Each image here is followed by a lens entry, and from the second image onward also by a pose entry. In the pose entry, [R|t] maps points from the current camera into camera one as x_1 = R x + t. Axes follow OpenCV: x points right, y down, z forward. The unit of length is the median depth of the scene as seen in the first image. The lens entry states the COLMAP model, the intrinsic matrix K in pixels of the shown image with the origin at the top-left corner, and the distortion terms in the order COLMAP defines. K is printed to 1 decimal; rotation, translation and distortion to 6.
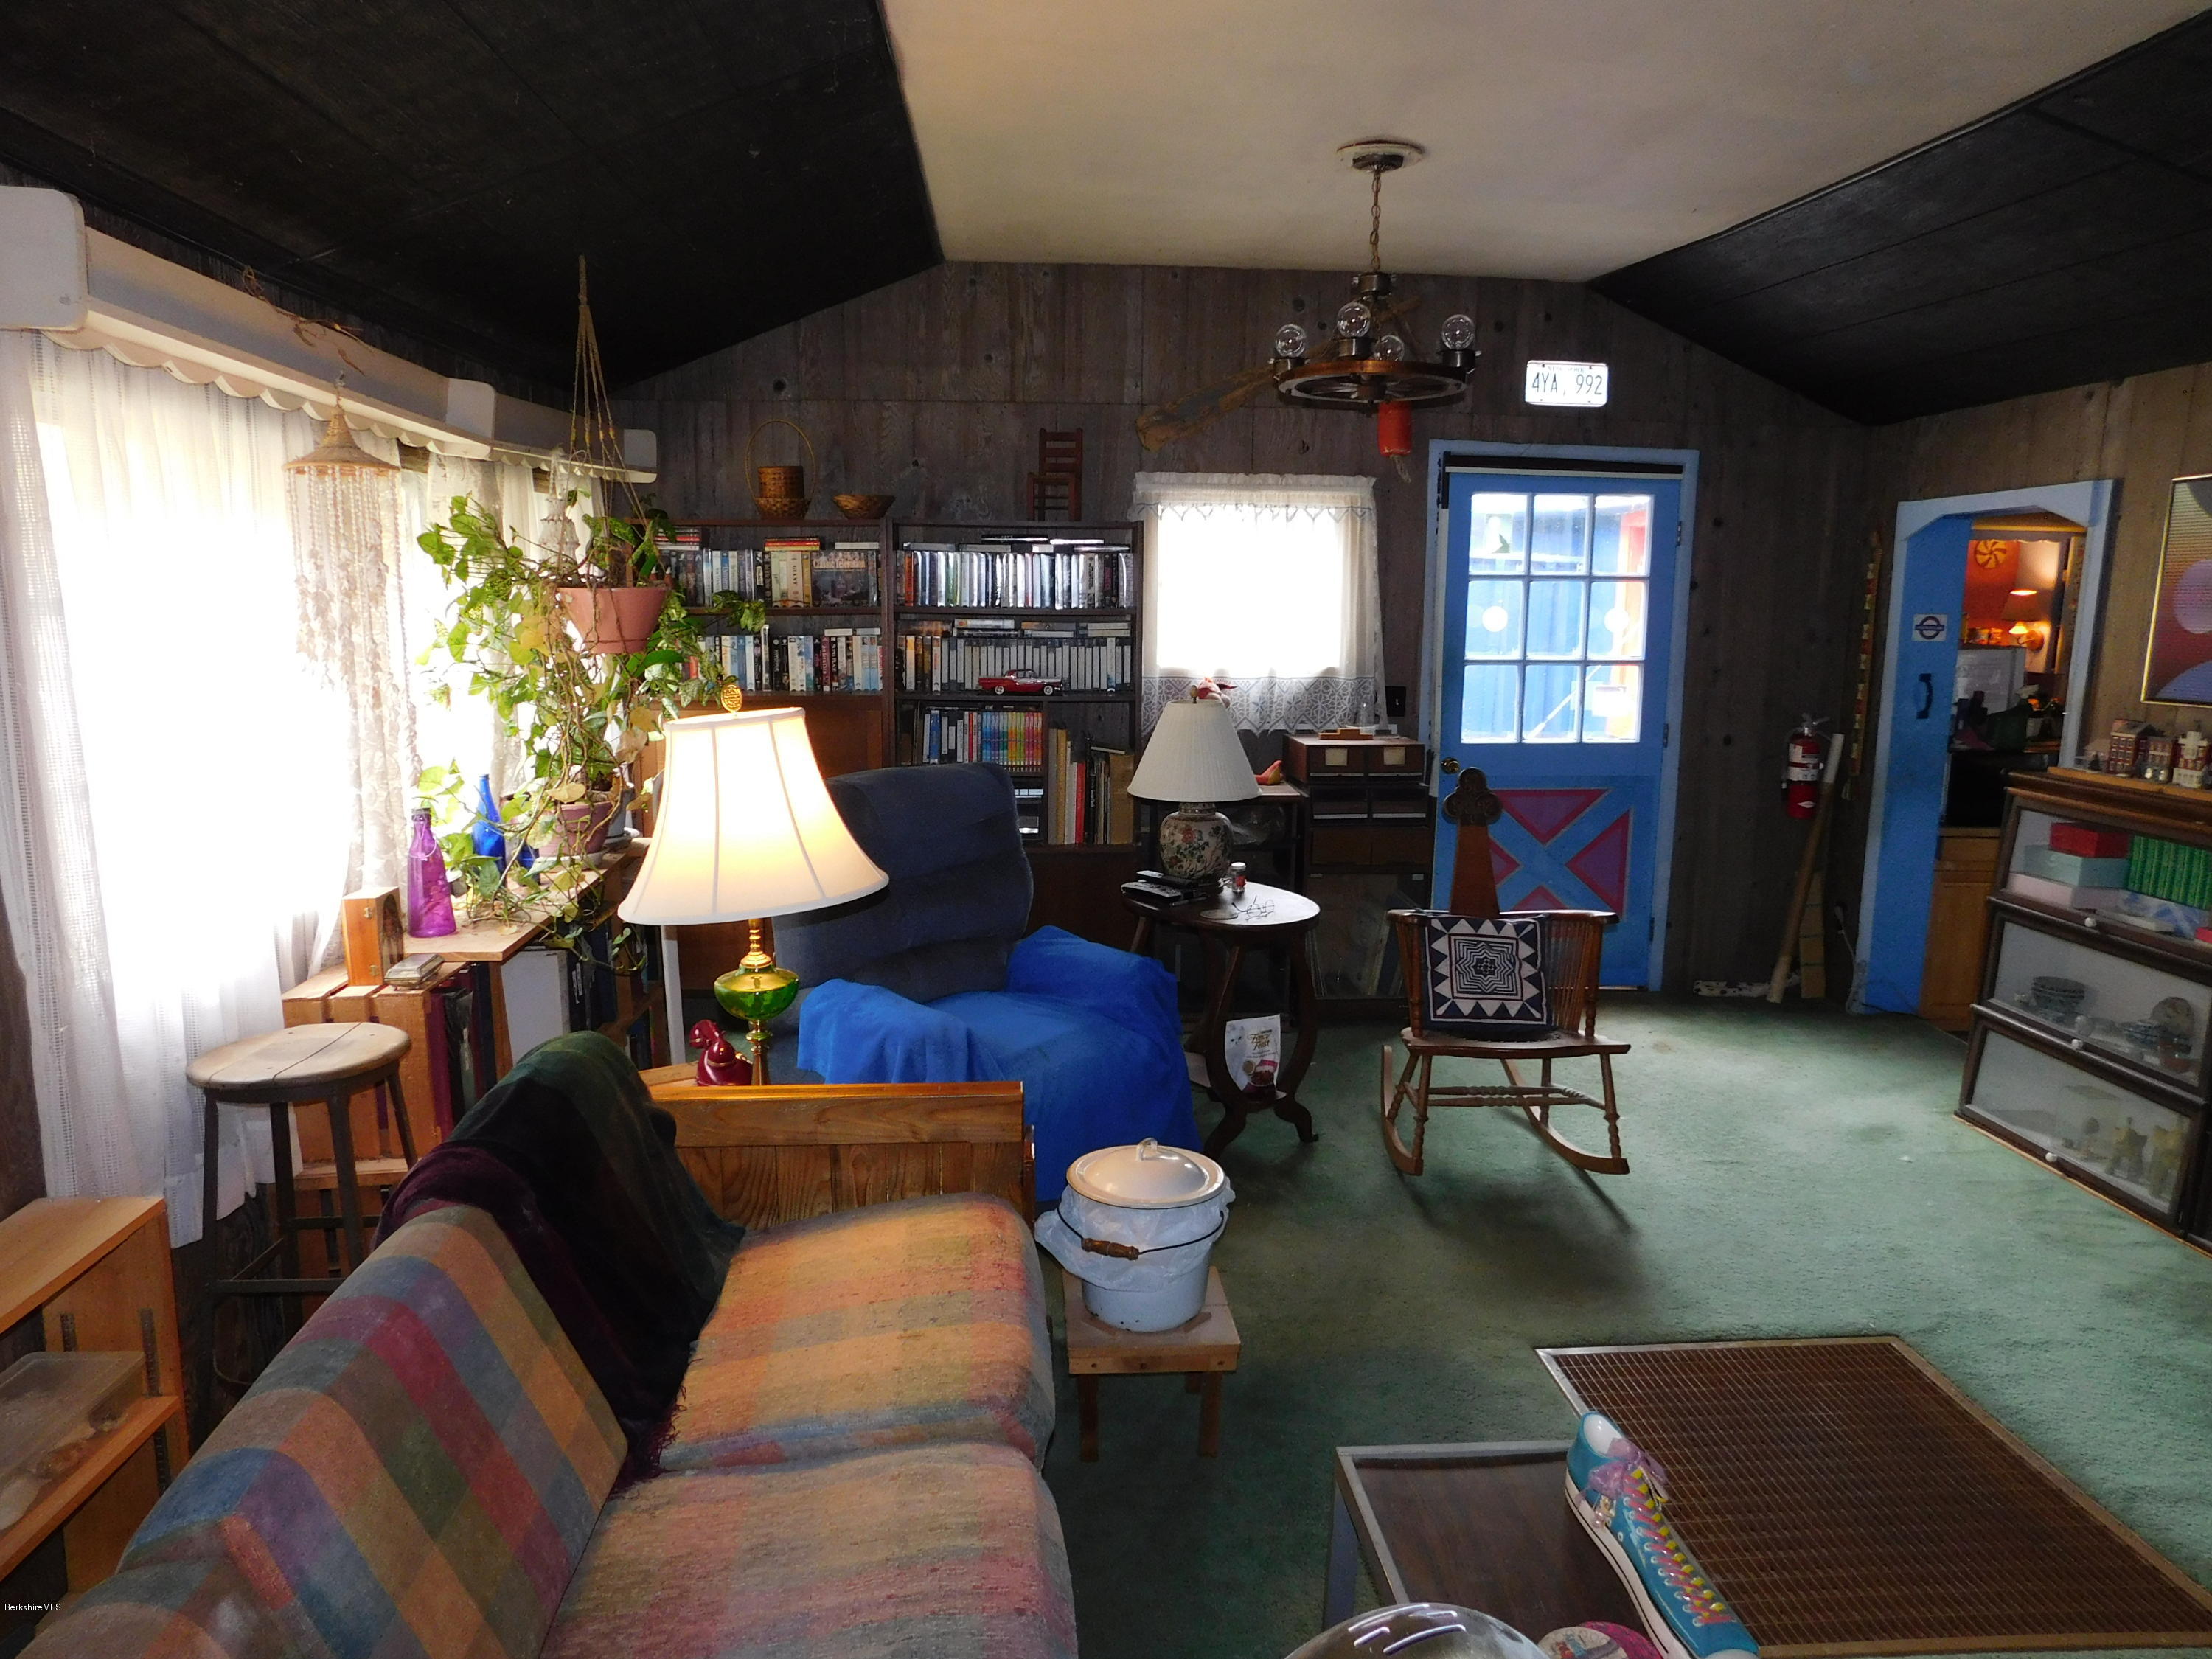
lens RADIAL K [[1453.2, 0, 1106.0], [0, 1453.2, 829.5], [0, 0, 1]] dist [-0.074561, 0.059508]
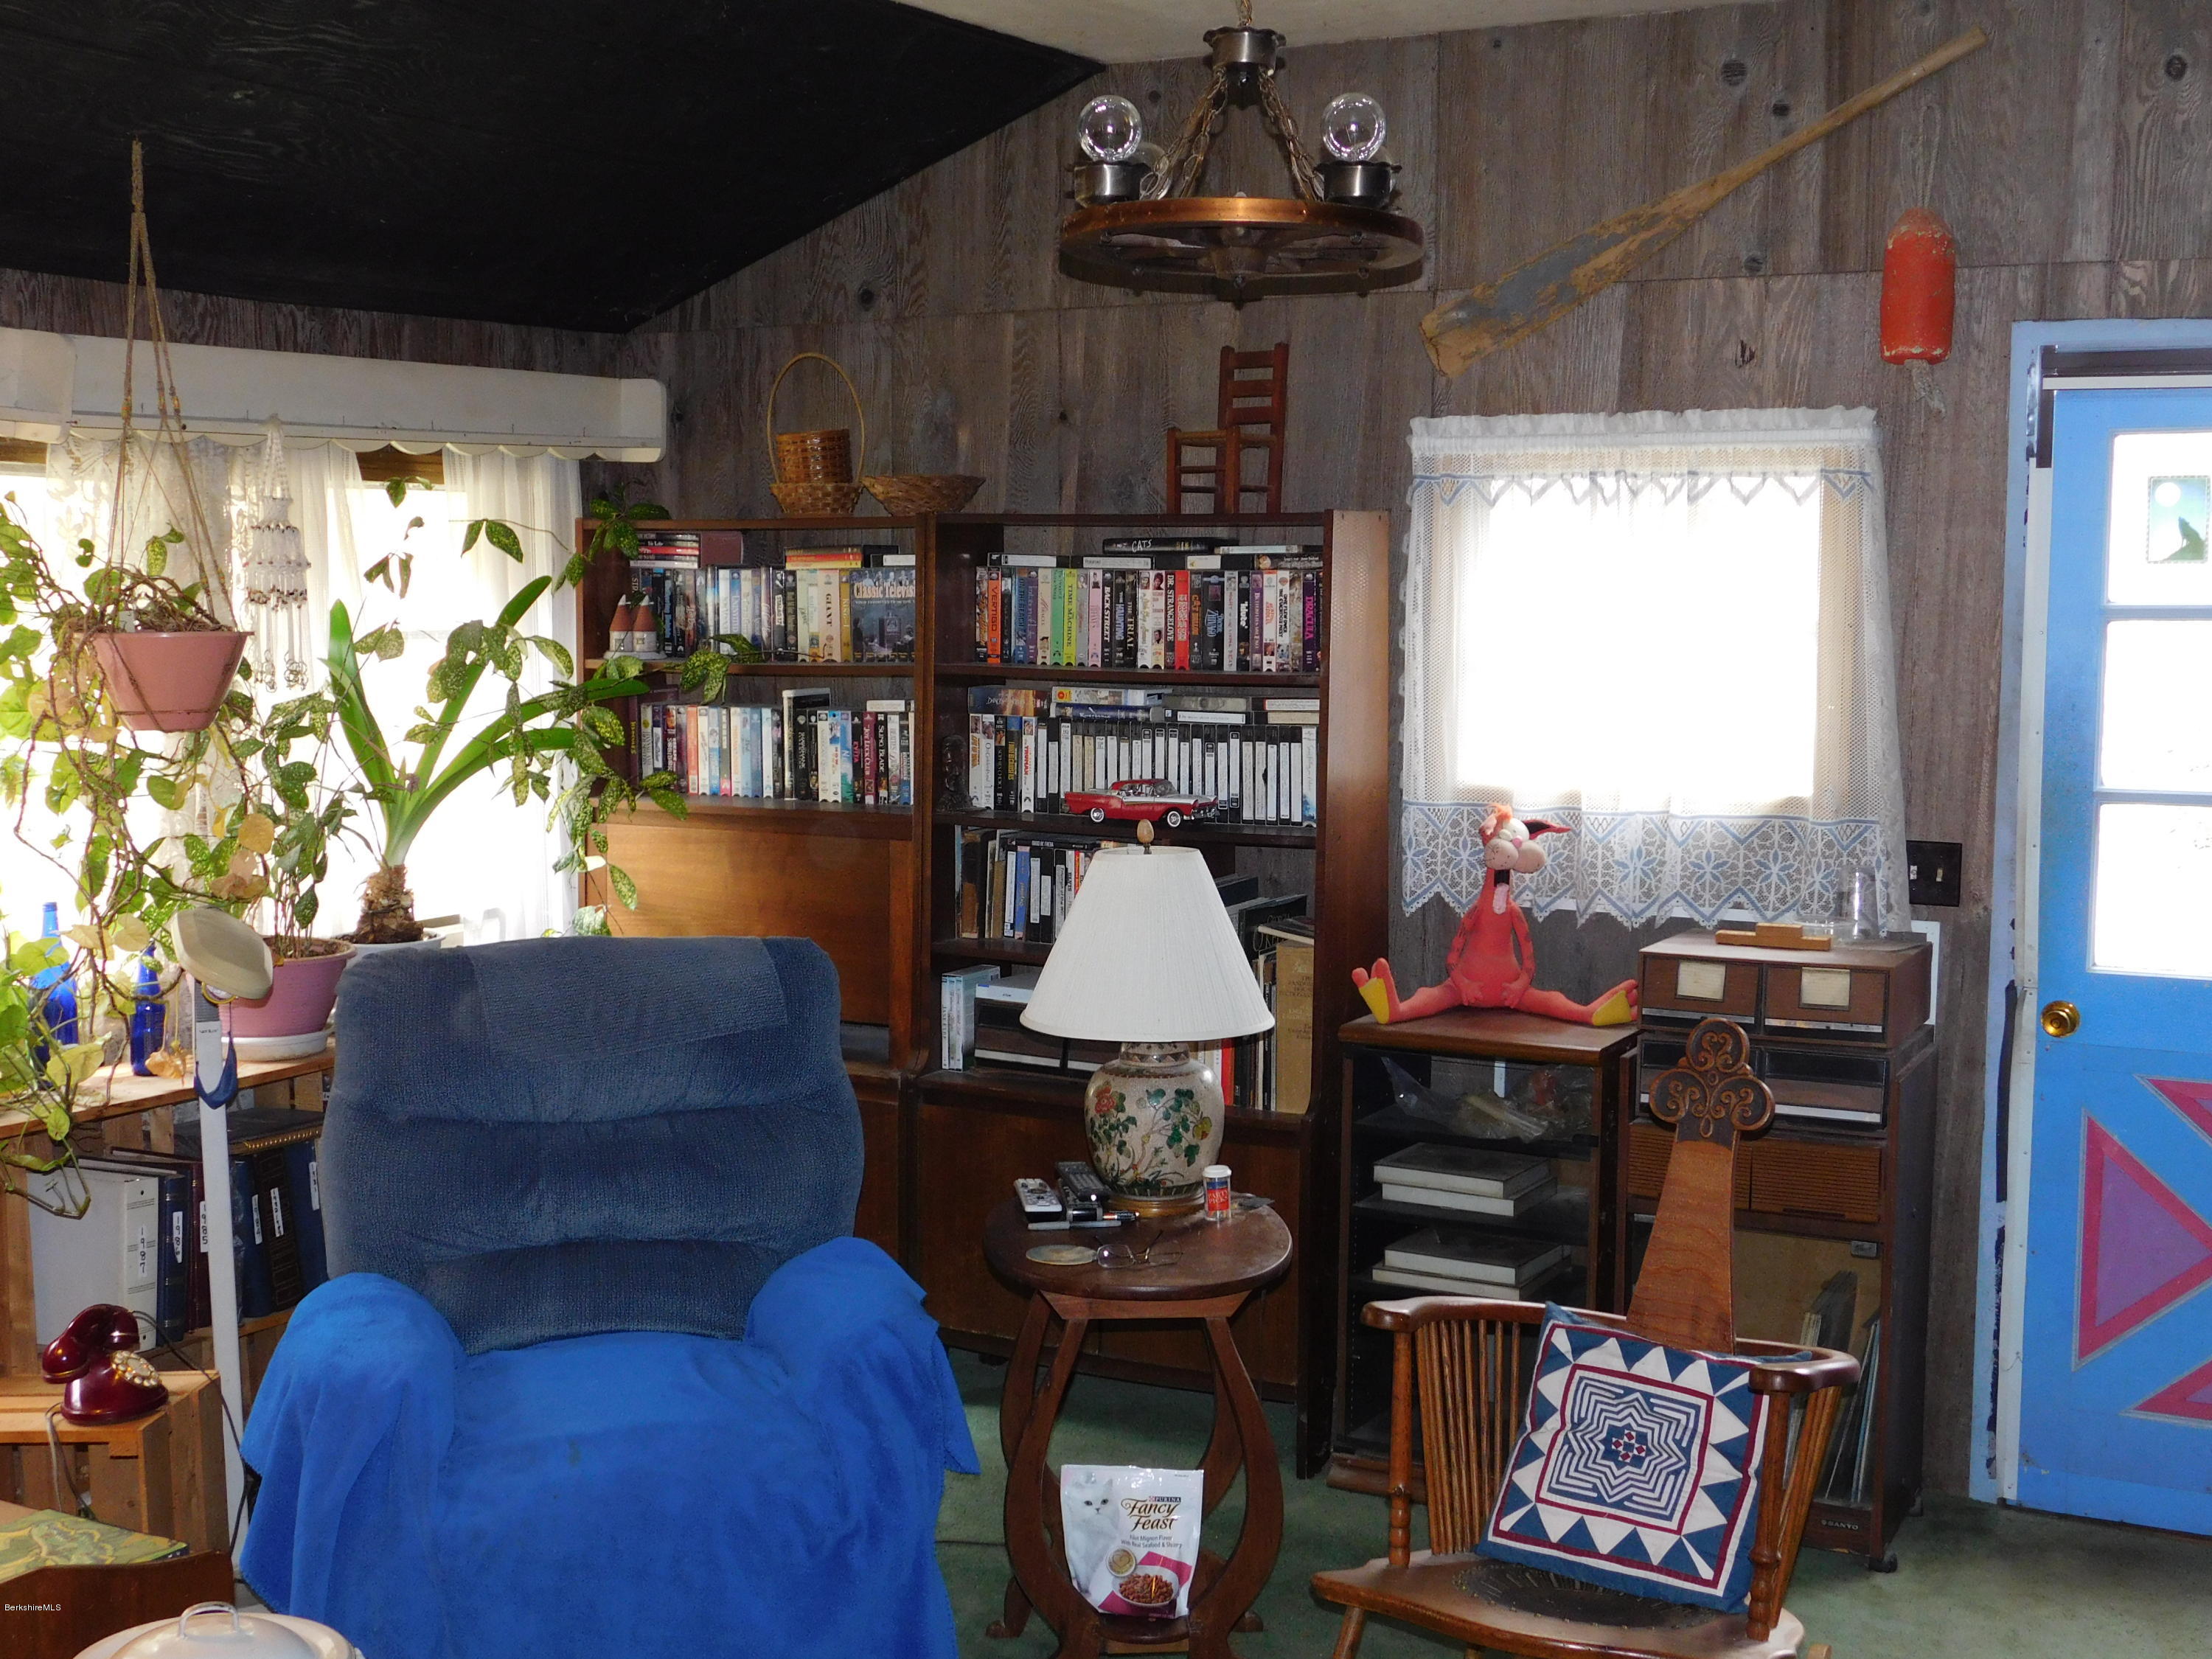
lens RADIAL K [[2595.6, 0, 1106.0], [0, 2595.6, 829.5], [0, 0, 1]] dist [-0.006972, 0.024758]
pose [[0.852488, 0.044424, -0.520856, 0.444776], [-0.088334, 0.994296, -0.059773, -0.030695], [0.515230, 0.096965, 0.851549, 0.149446]]
